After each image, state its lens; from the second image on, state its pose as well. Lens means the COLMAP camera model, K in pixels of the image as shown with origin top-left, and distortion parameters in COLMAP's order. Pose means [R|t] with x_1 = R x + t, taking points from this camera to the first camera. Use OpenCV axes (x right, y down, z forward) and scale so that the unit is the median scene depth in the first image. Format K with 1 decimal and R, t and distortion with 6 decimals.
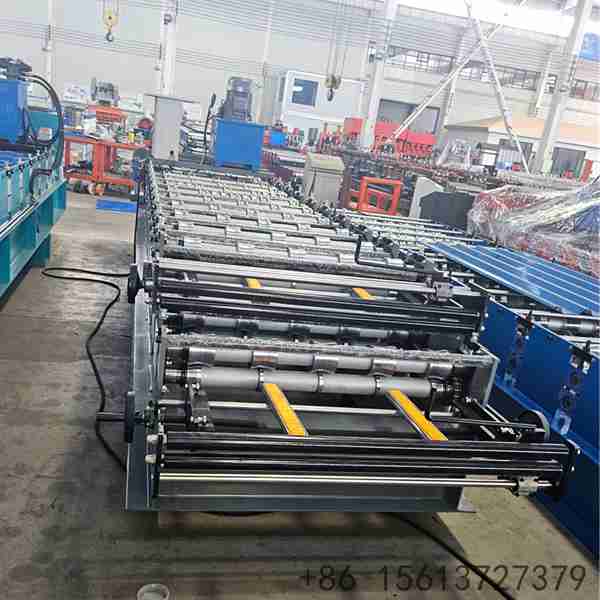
lens RADIAL K [[628.6, 0, 275.8], [0, 628.6, 356.7], [0, 0, 1]] dist [0.003272, -0.006223]
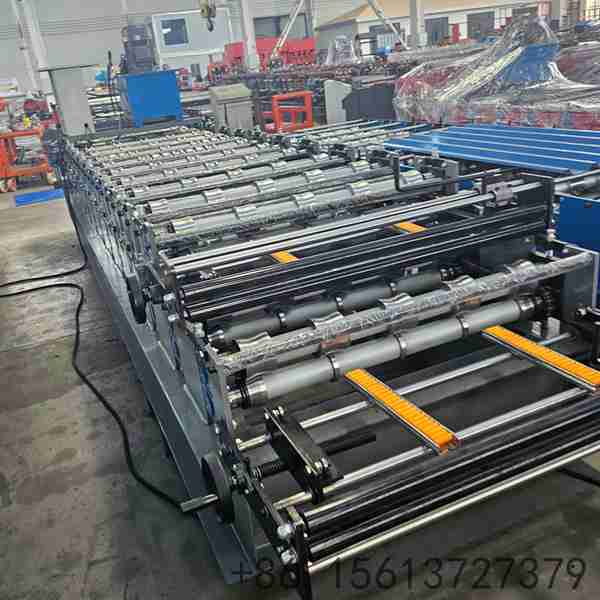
lens RADIAL K [[606.7, 0, 300.0], [0, 606.7, 300.0], [0, 0, 1]] dist [0.015888, -0.002563]
pose [[0.945330, -0.308333, 0.106217, -0.045820], [0.304529, 0.951150, 0.050752, -0.036411], [-0.116677, -0.015632, 0.993047, 0.090000]]
